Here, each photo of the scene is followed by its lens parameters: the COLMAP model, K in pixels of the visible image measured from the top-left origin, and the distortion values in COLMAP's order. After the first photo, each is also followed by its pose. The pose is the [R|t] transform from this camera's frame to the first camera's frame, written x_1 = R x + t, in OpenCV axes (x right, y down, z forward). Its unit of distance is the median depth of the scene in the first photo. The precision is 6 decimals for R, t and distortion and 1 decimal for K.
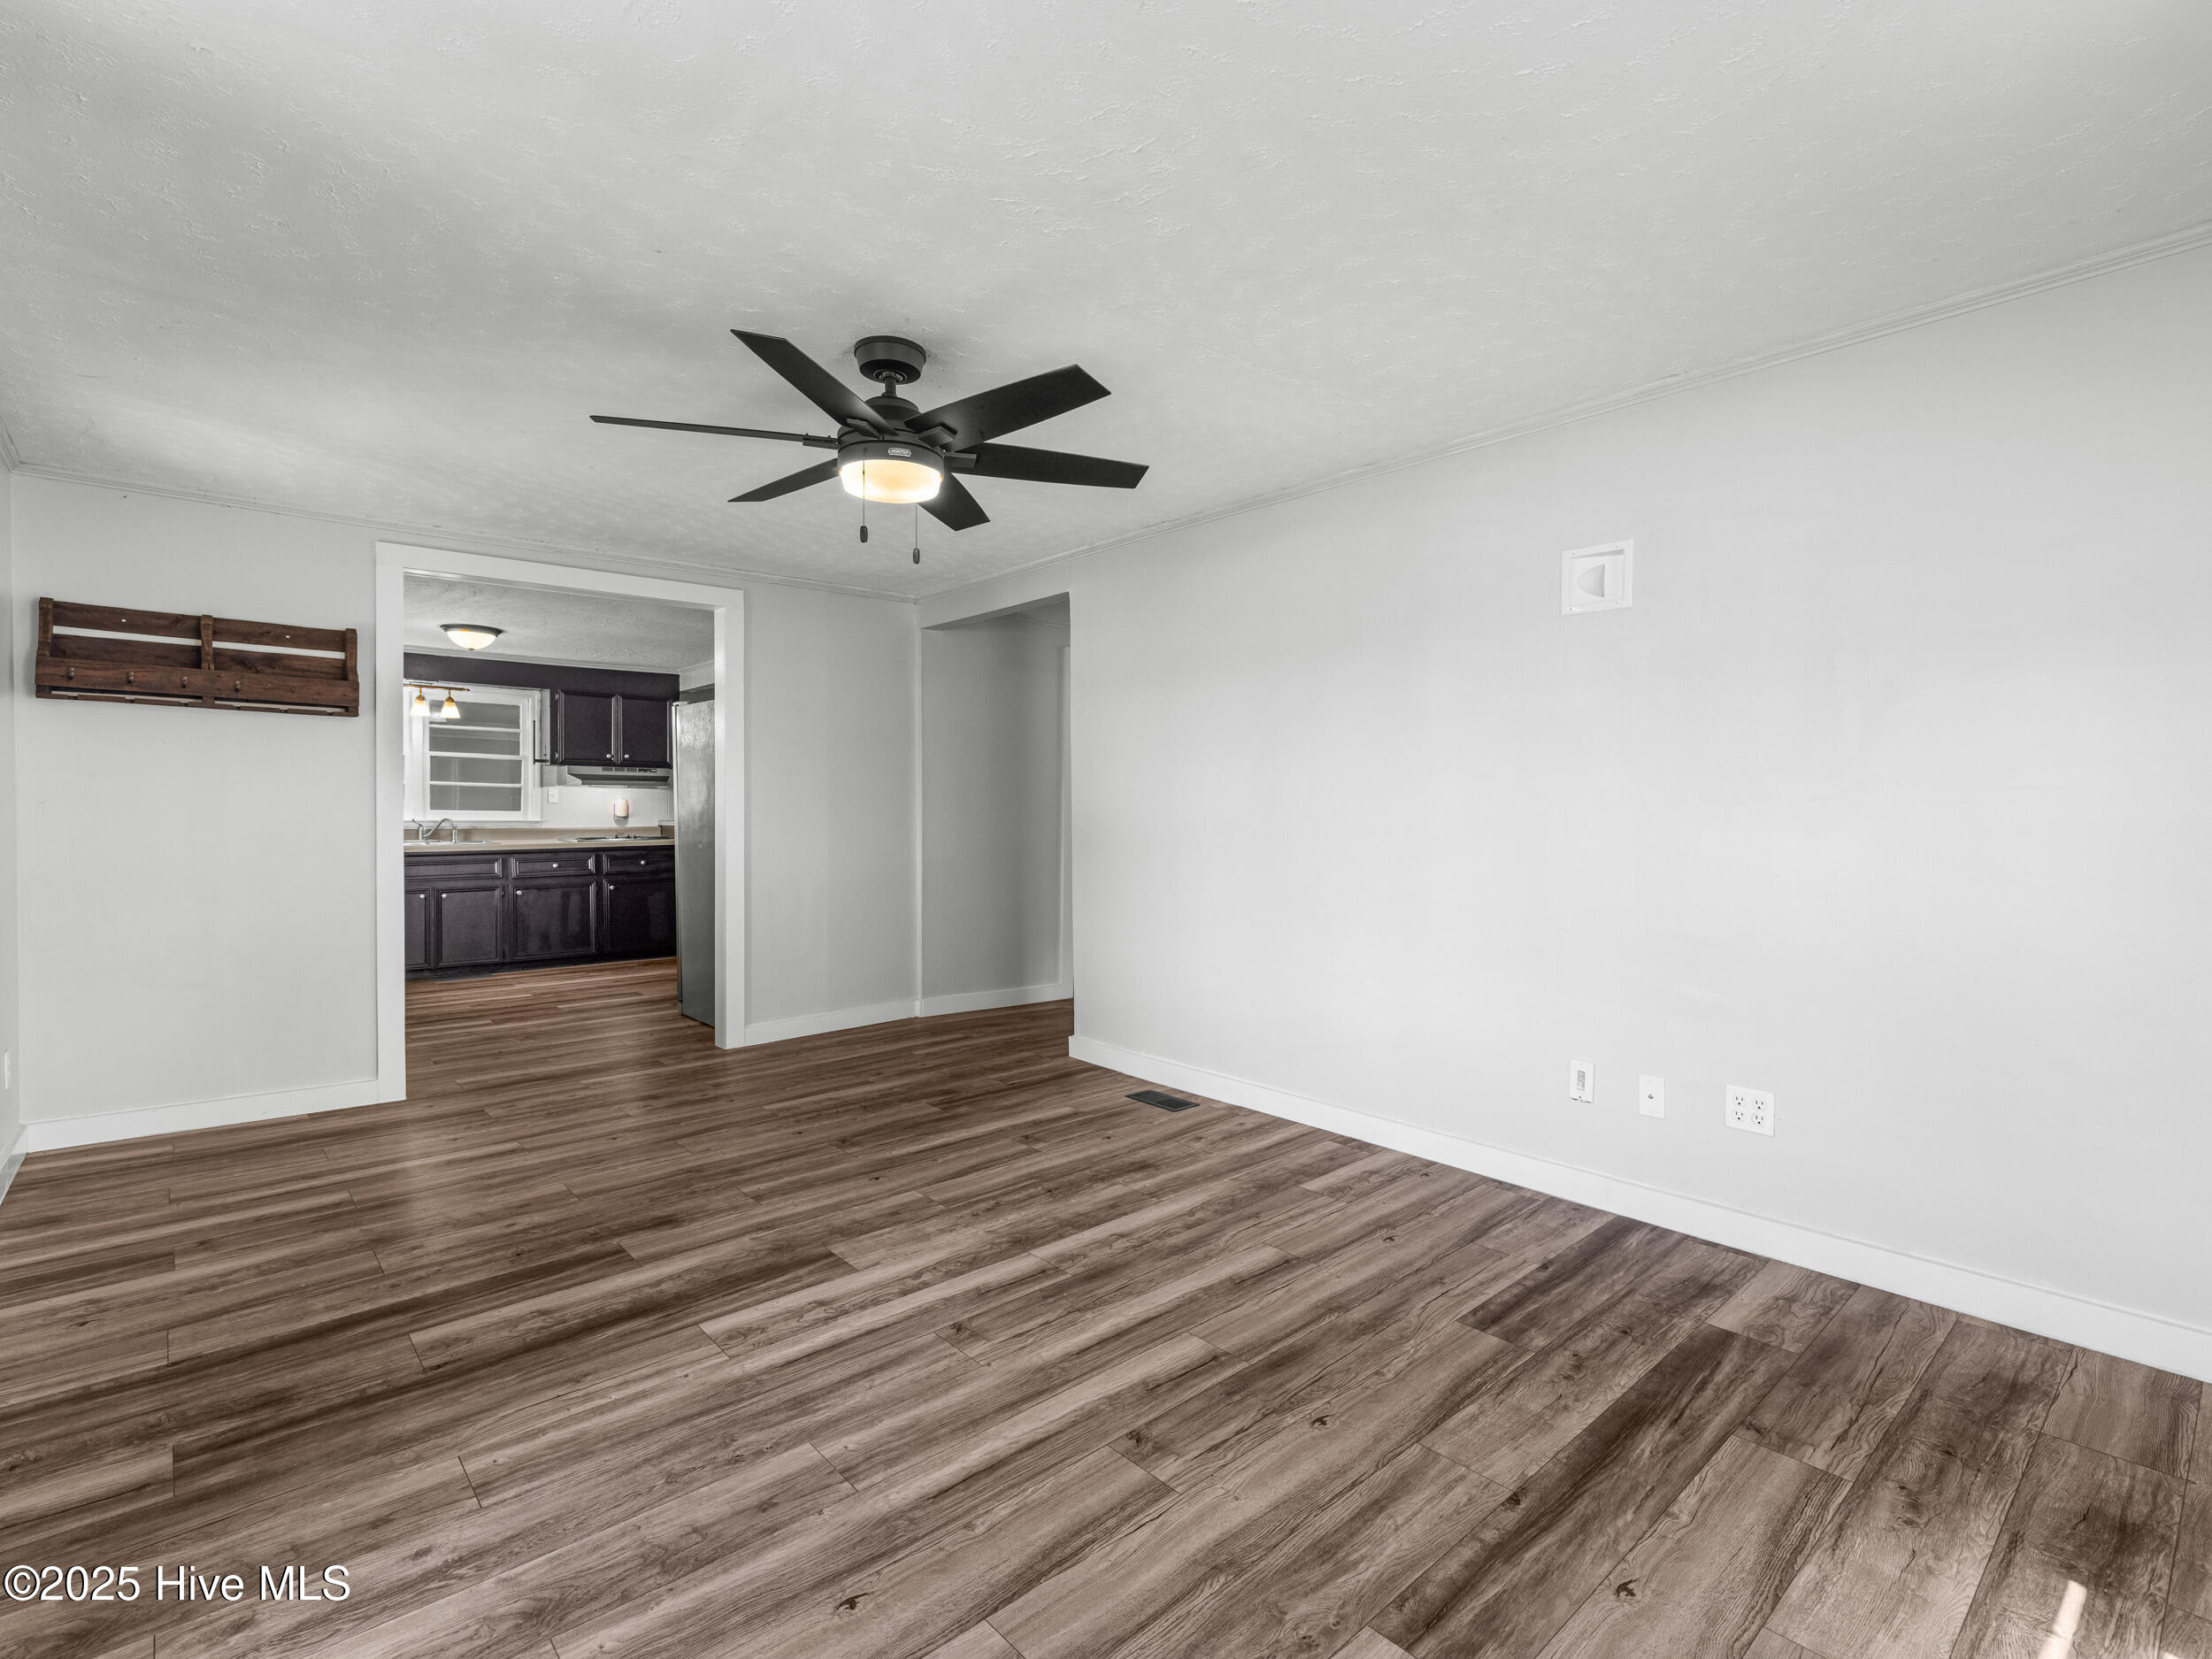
lens RADIAL K [[1054.5, 0, 1108.0], [0, 1054.5, 831.3], [0, 0, 1]] dist [0.000996, 0.000625]
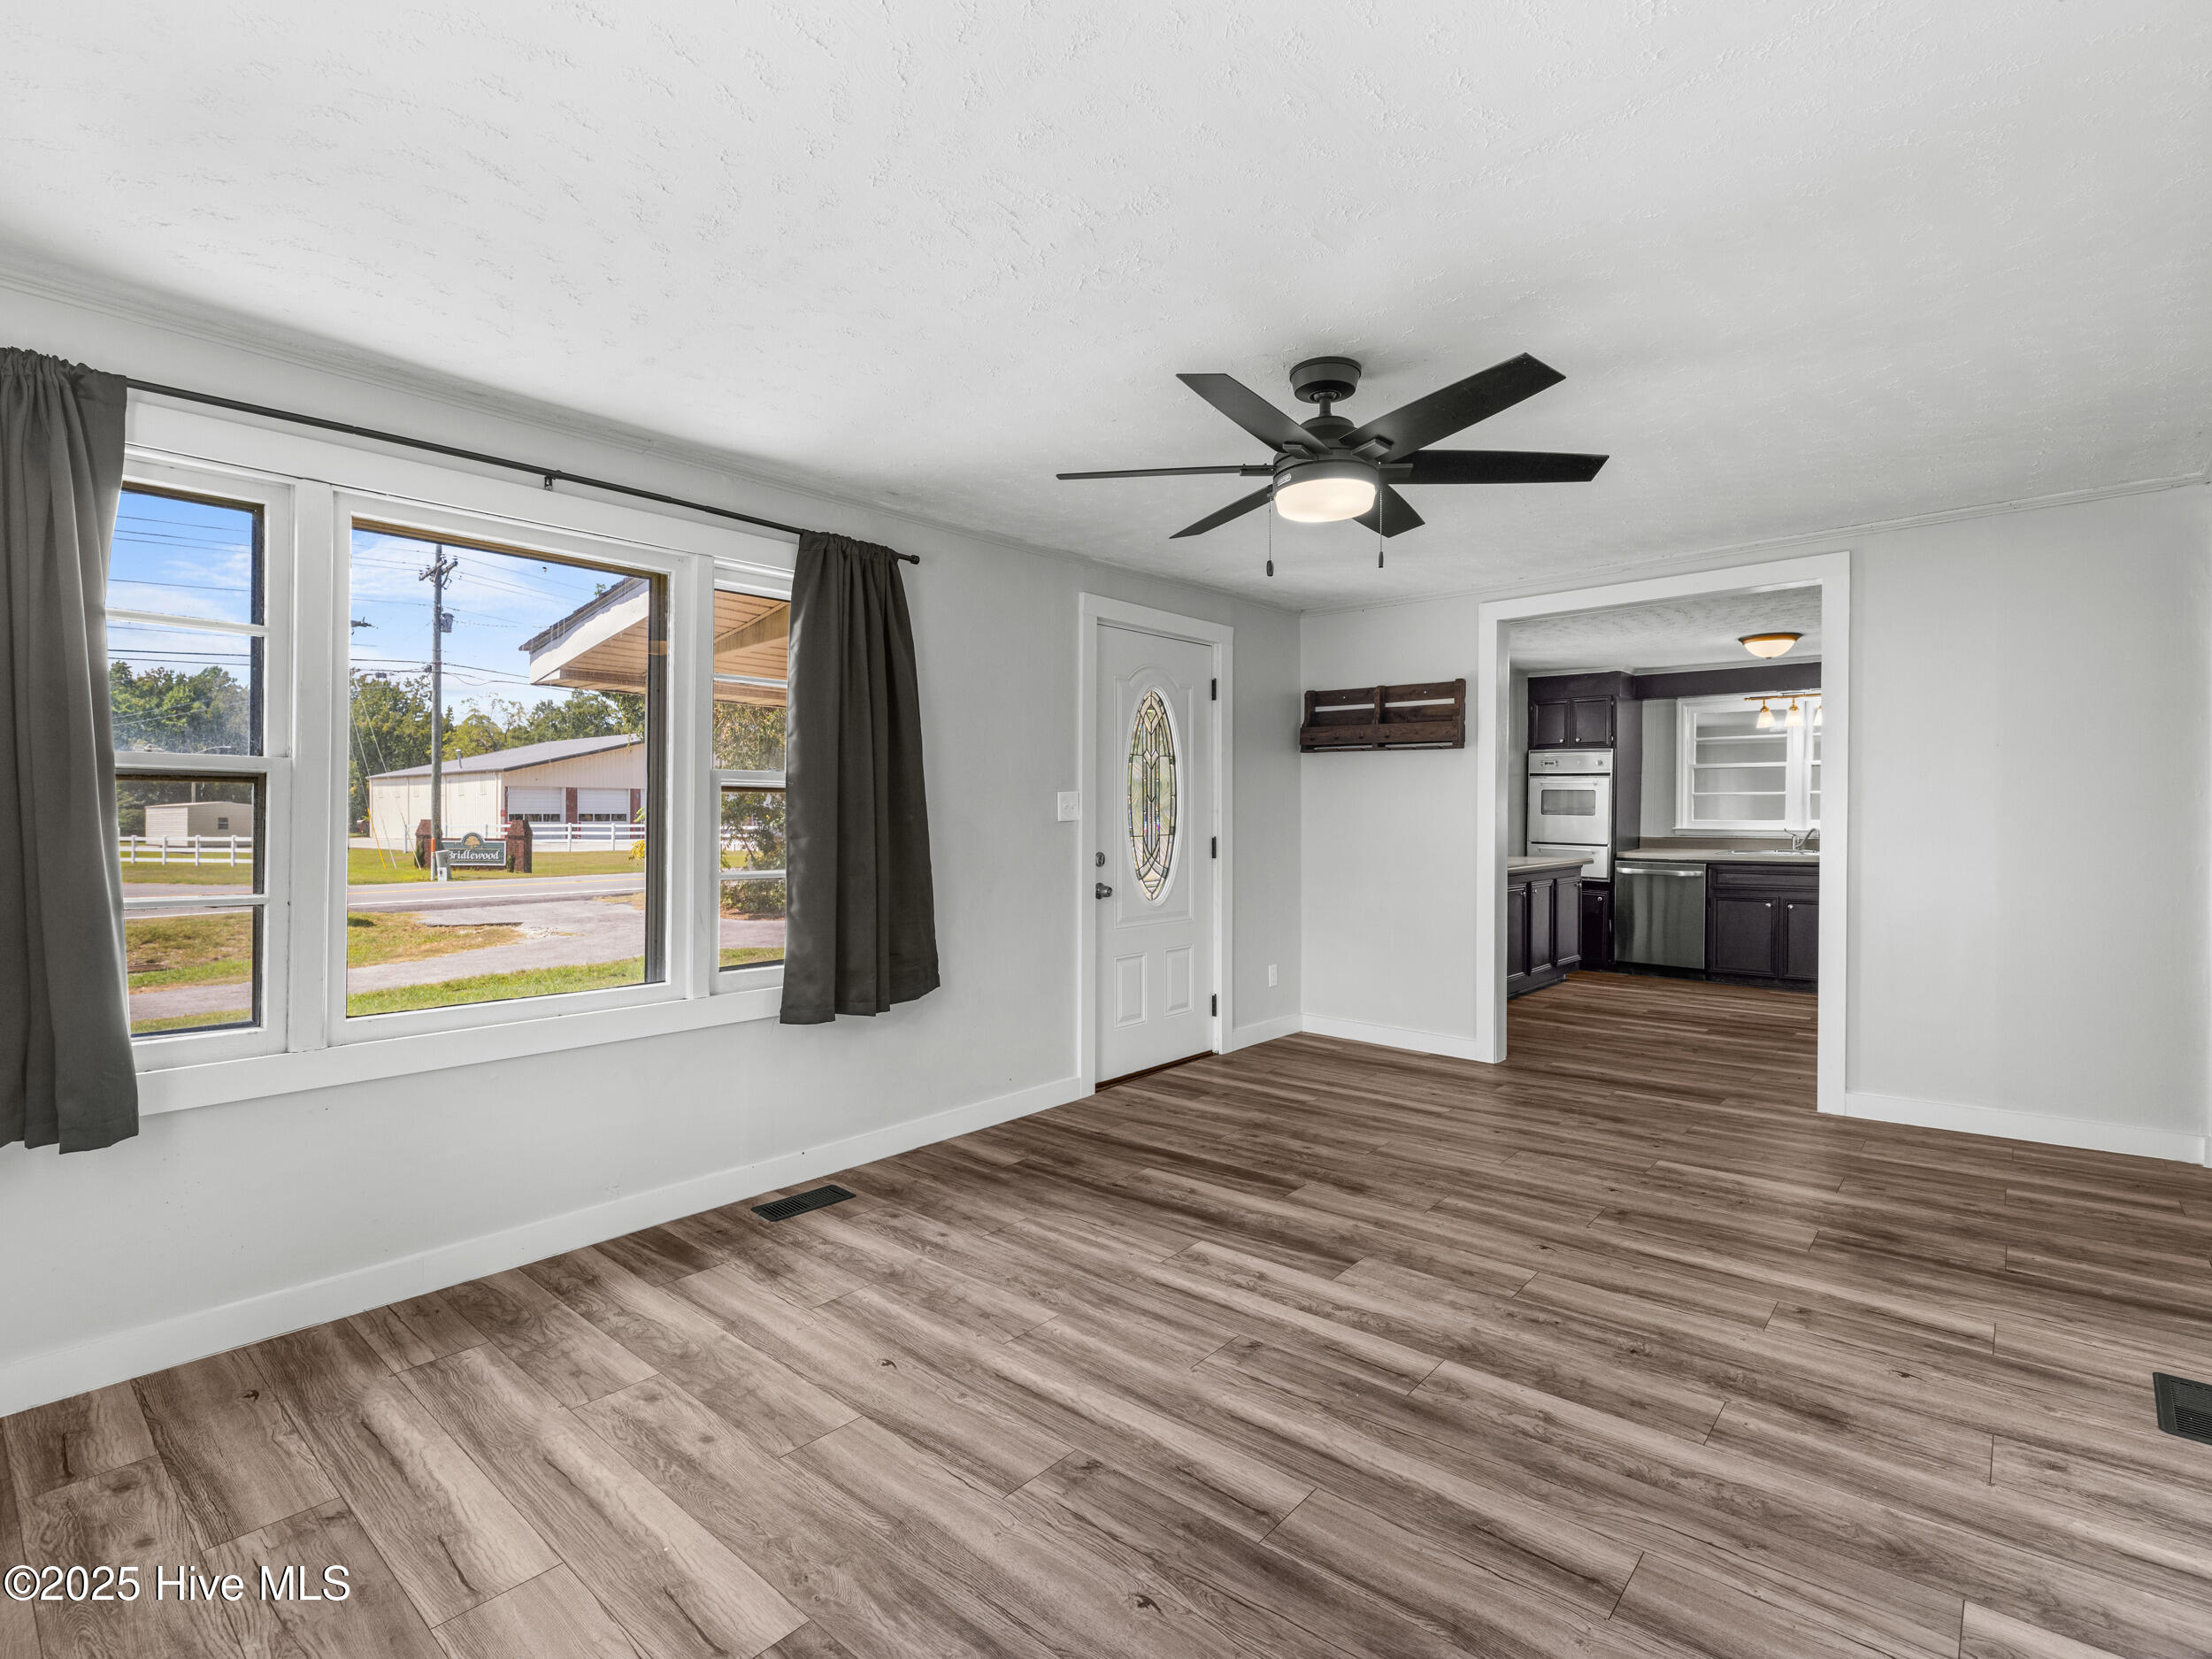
lens RADIAL K [[1054.5, 0, 1103.2], [0, 1054.5, 806.9], [0, 0, 1]] dist [0.000996, 0.000625]
pose [[0.125764, -0.009800, -0.992012, 0.704814], [-0.018143, 0.999761, -0.012176, -0.021285], [0.991894, 0.019529, 0.125556, 0.608362]]
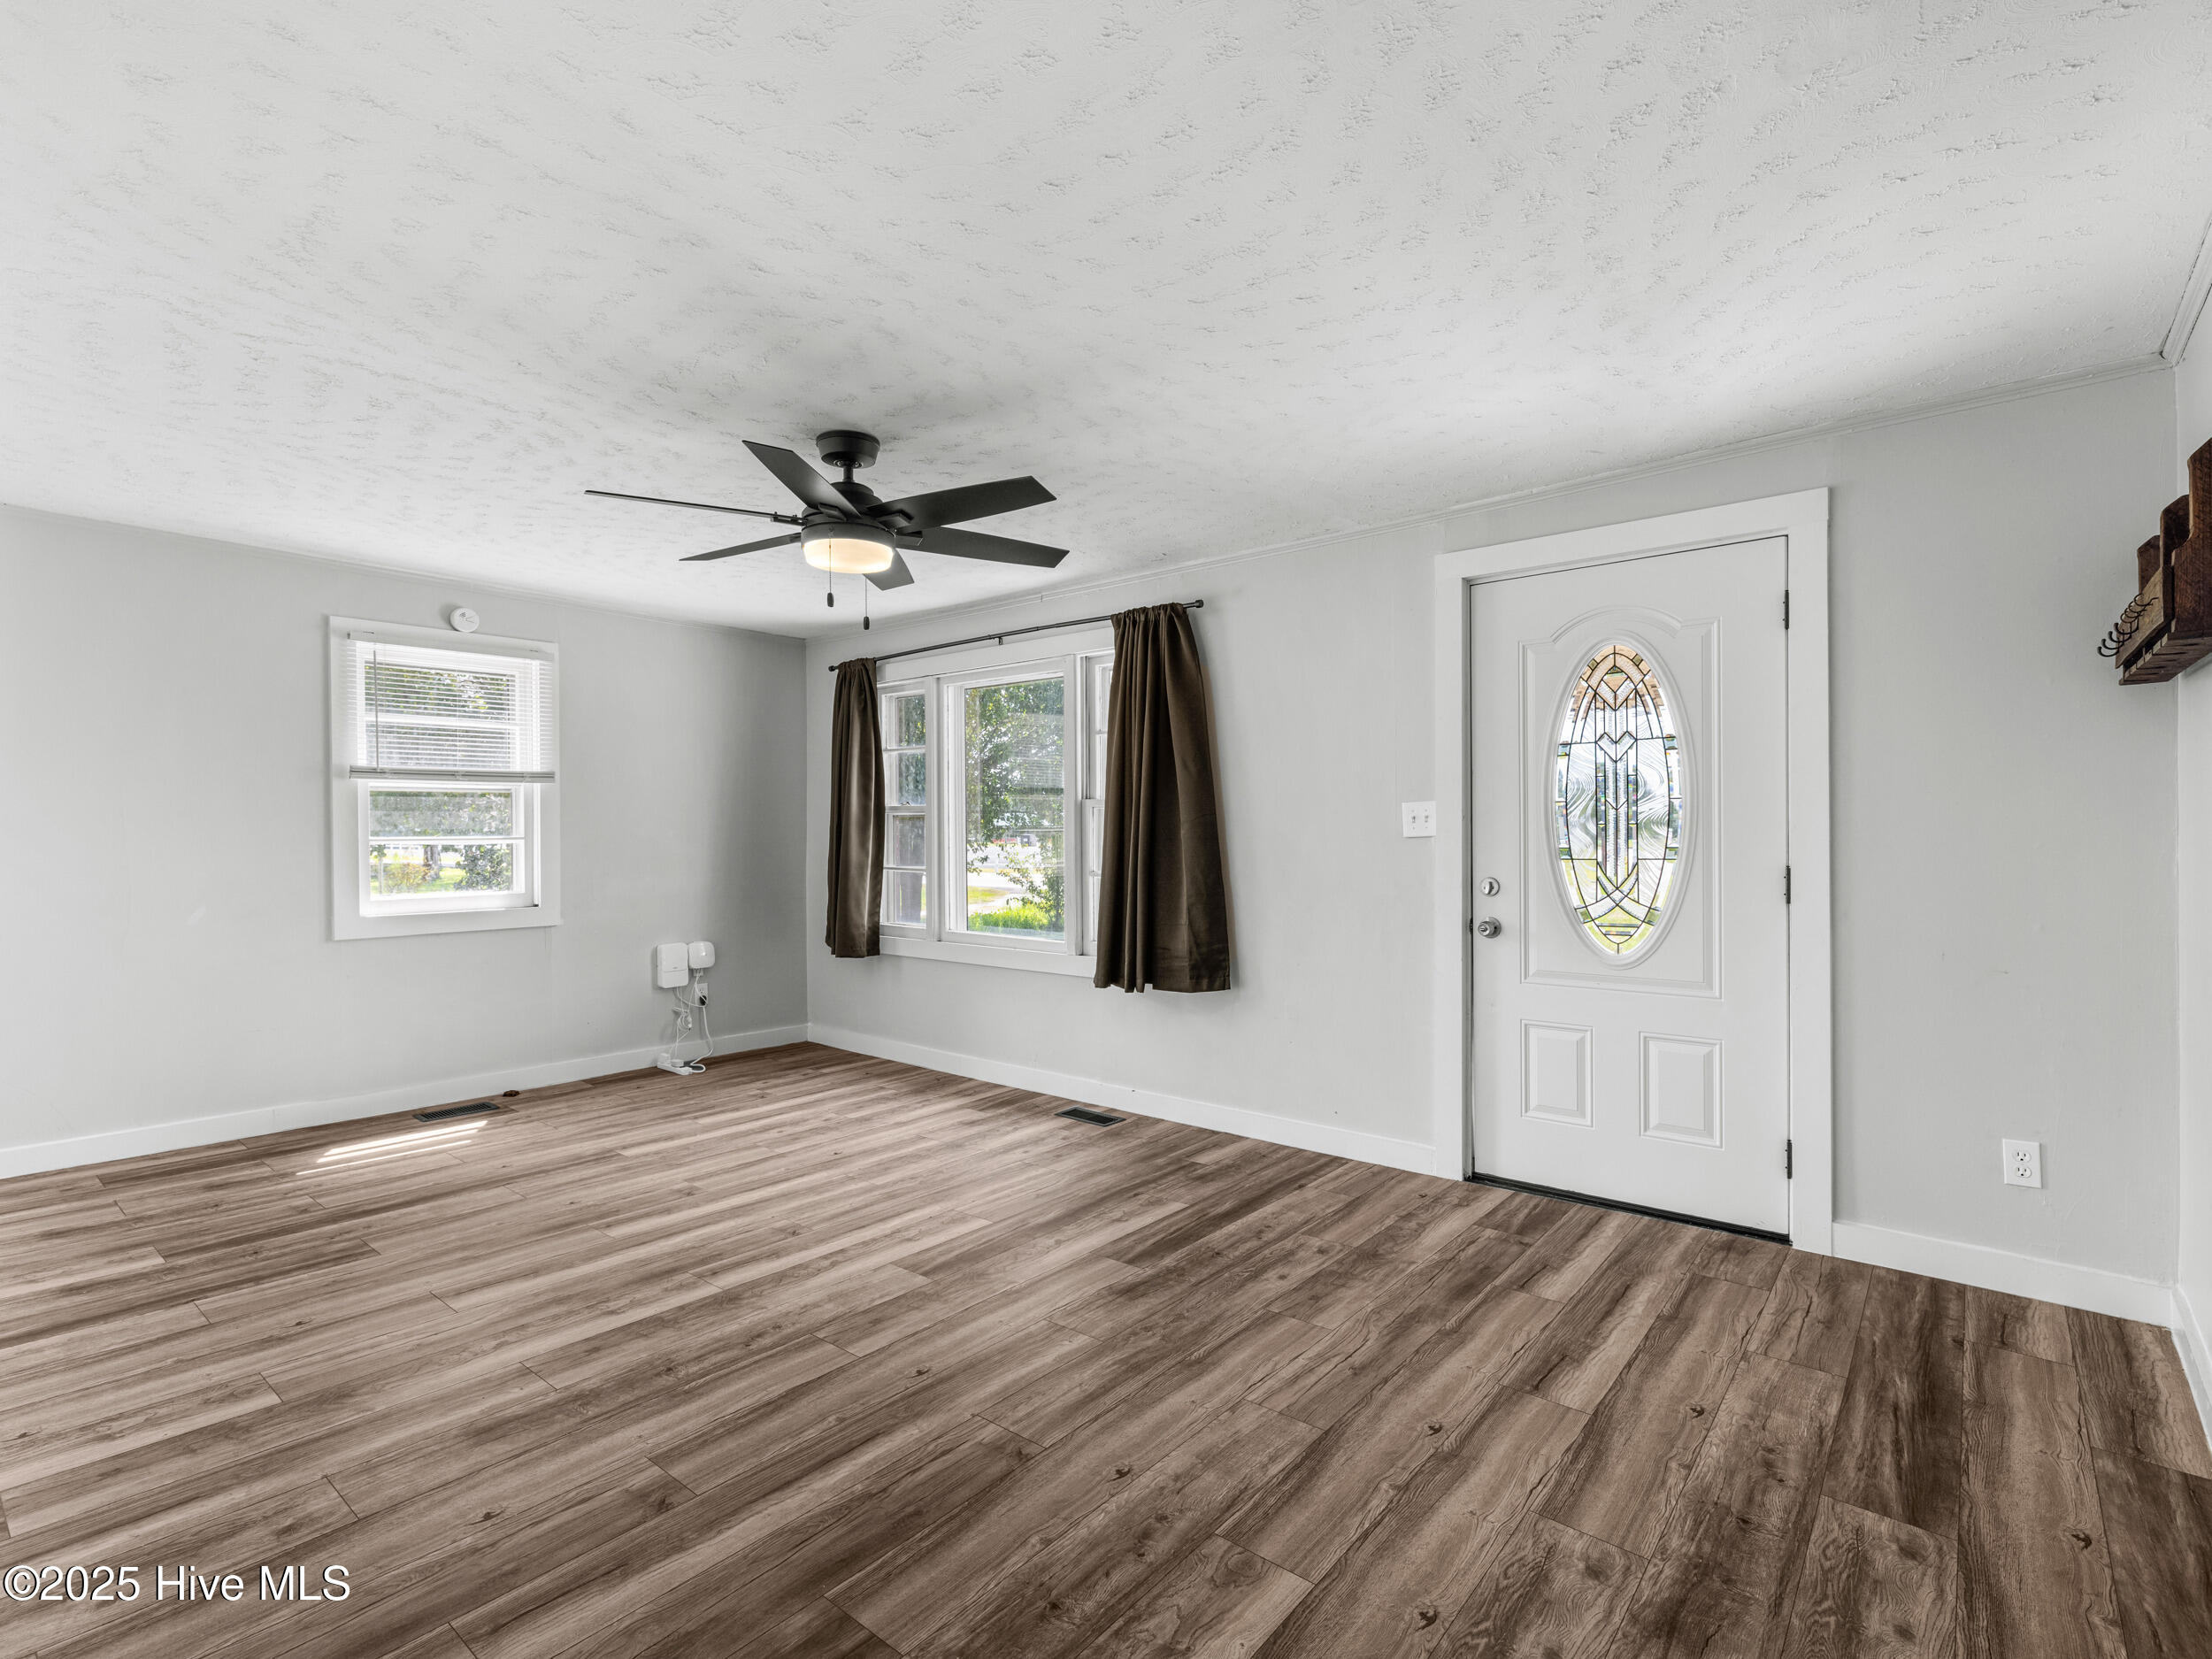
lens RADIAL K [[1054.5, 0, 1103.8], [0, 1054.5, 821.3], [0, 0, 1]] dist [0.000996, 0.000625]
pose [[-0.987945, 0.001467, -0.154797, -0.270069], [0.000109, 0.999961, 0.008782, -0.049036], [0.154804, 0.008659, -0.987907, 1.990096]]
